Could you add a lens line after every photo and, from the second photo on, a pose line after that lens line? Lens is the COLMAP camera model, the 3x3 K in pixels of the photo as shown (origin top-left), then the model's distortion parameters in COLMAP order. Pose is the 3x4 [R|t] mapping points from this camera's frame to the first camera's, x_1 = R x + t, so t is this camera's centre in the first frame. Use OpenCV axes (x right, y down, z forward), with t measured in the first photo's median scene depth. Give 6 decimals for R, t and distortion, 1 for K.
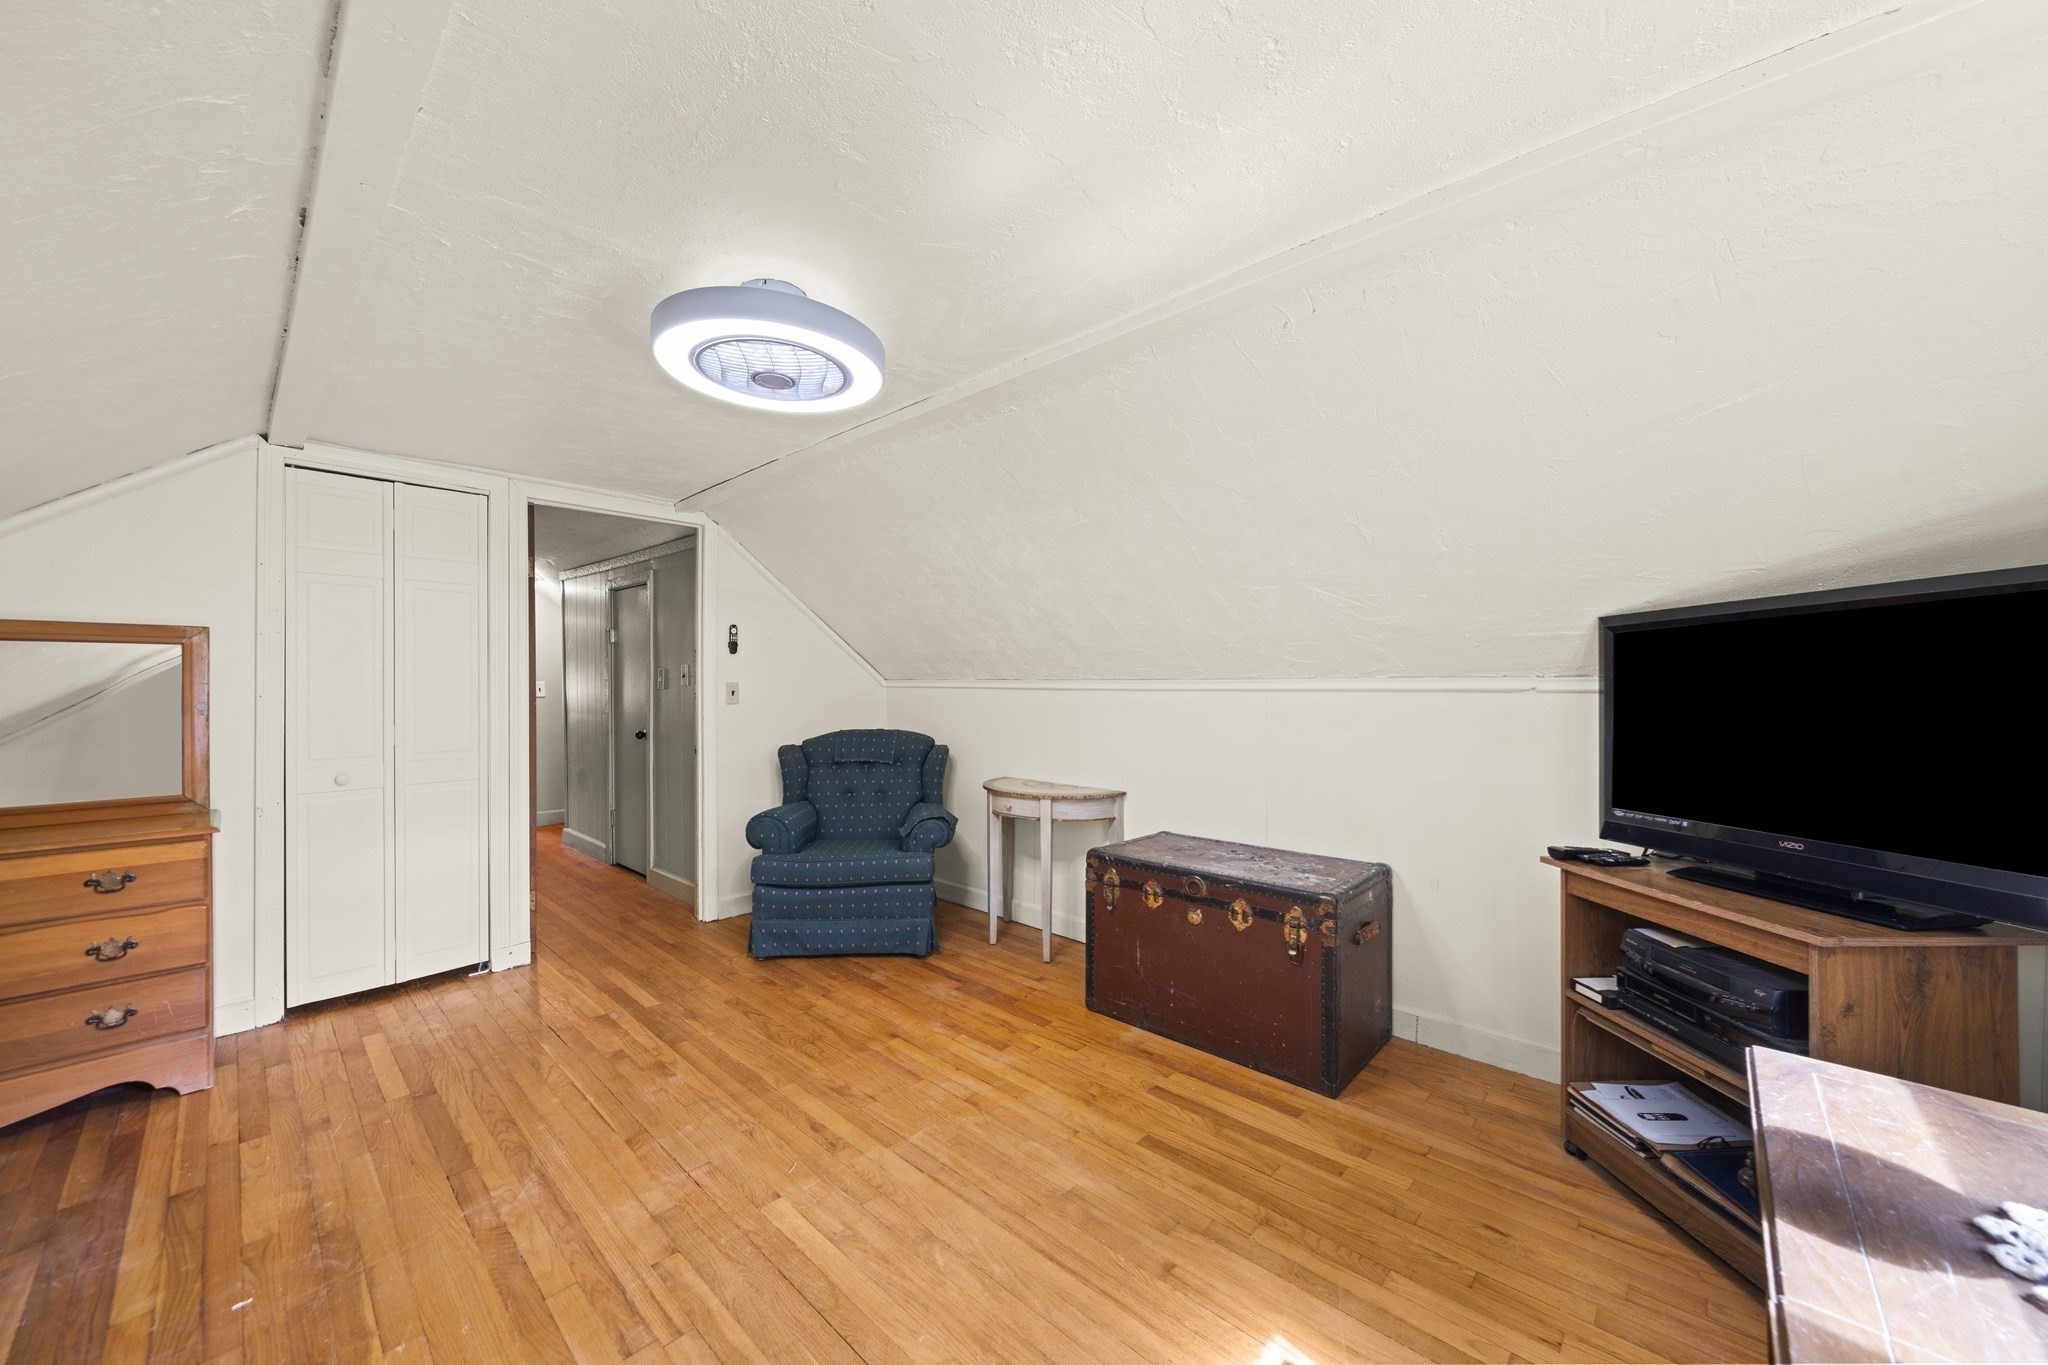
lens RADIAL K [[770.7, 0, 1036.4], [0, 770.7, 682.1], [0, 0, 1]] dist [-0.001285, -0.000006]
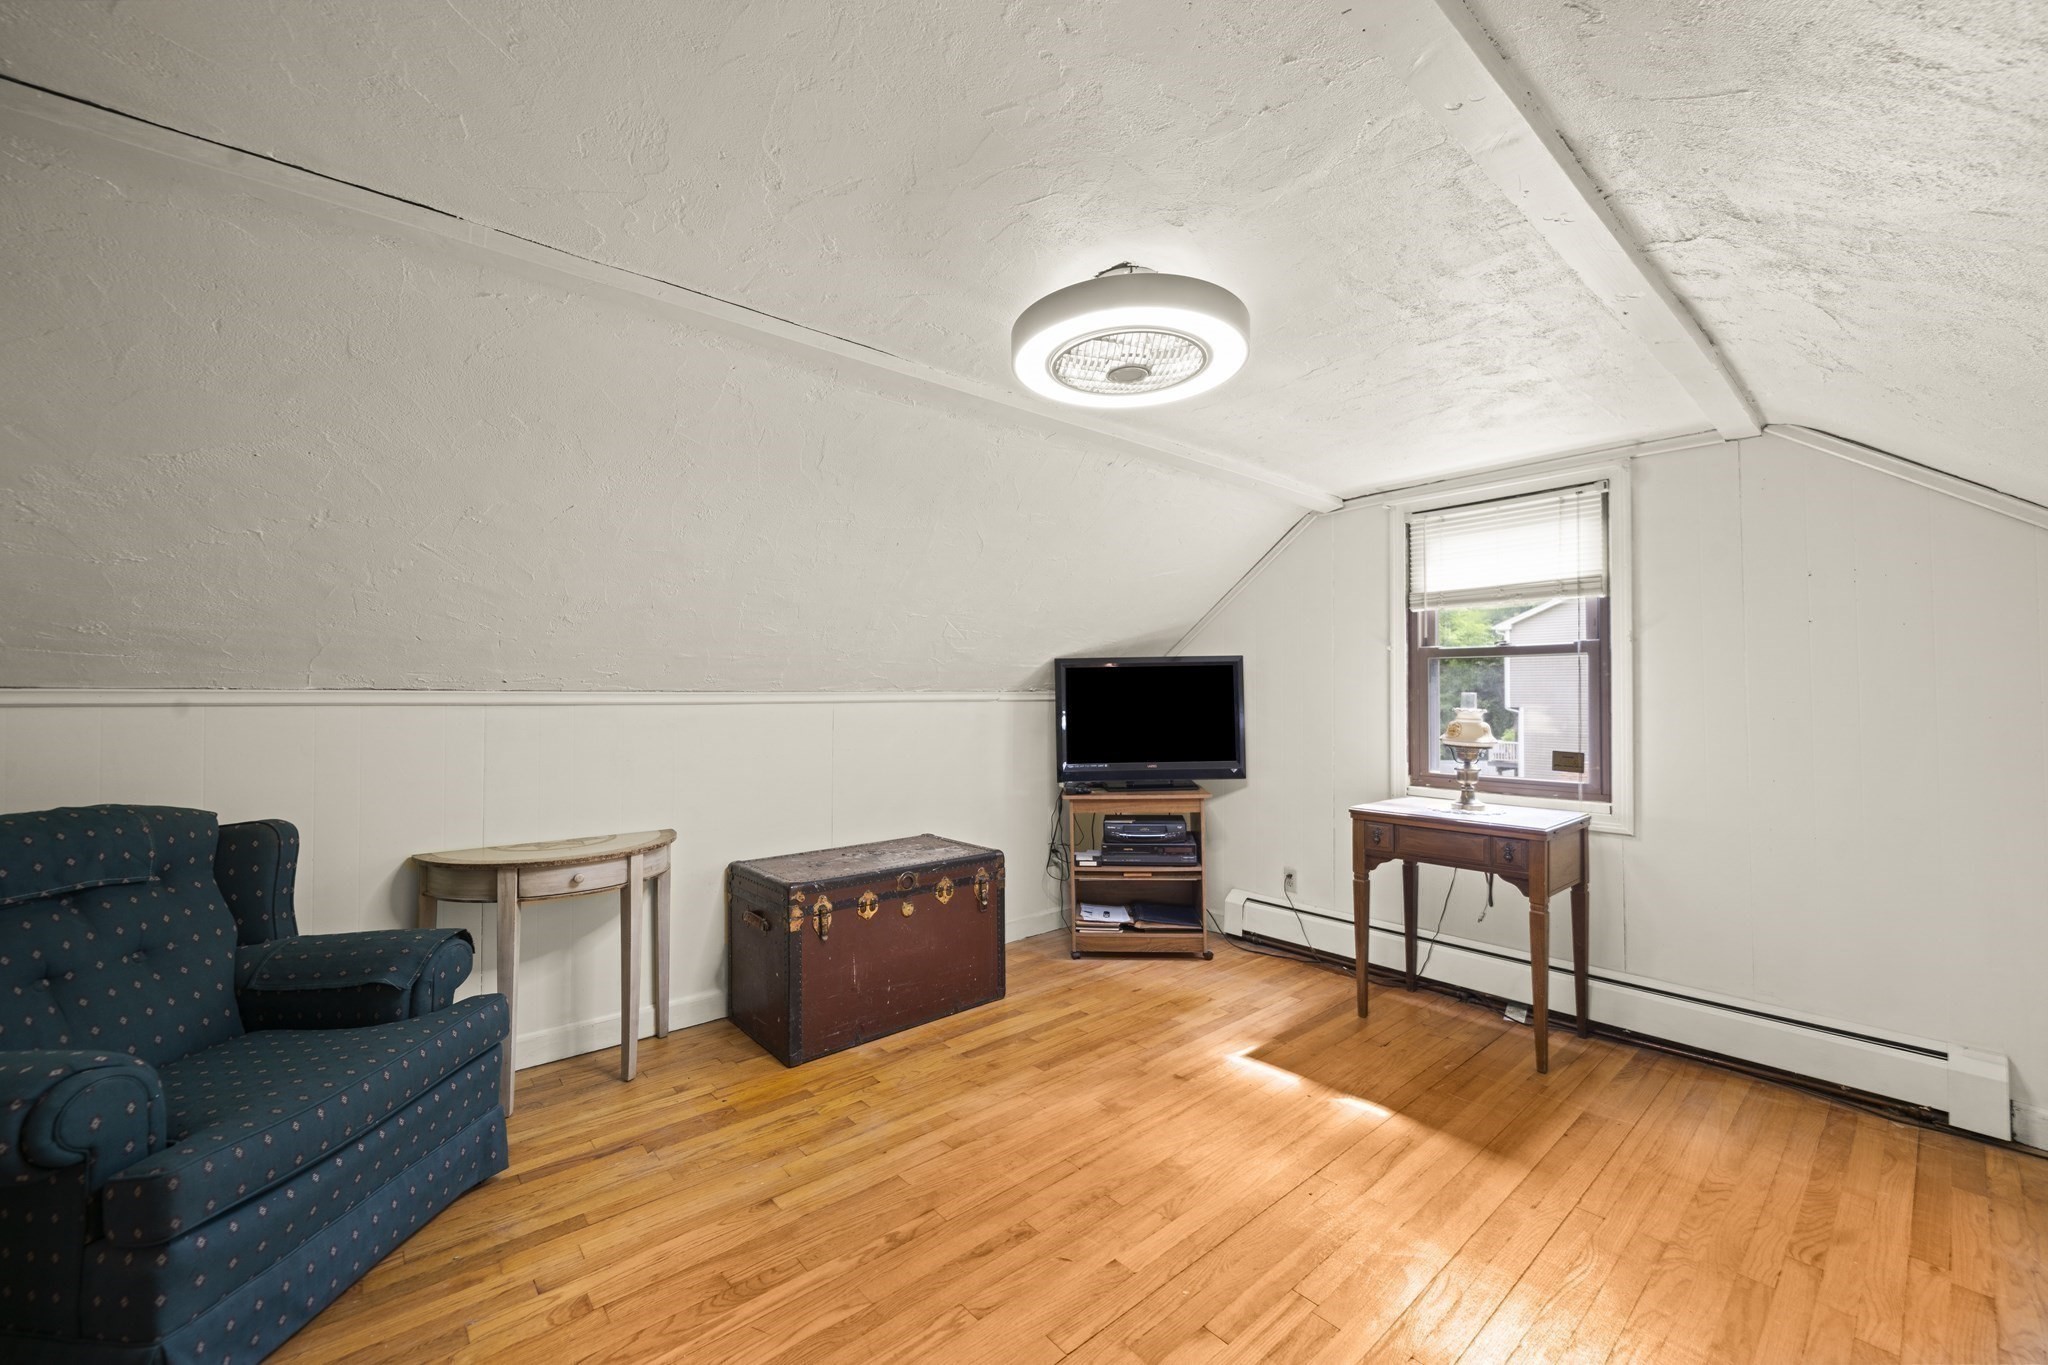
lens RADIAL K [[805.1, 0, 1034.4], [0, 805.1, 688.6], [0, 0, 1]] dist [-0.001066, -0.001331]
pose [[0.095210, 0.009044, 0.995416, -0.985187], [-0.001357, 0.999959, -0.008955, 0.002192], [-0.995456, -0.000498, 0.095219, 0.765664]]
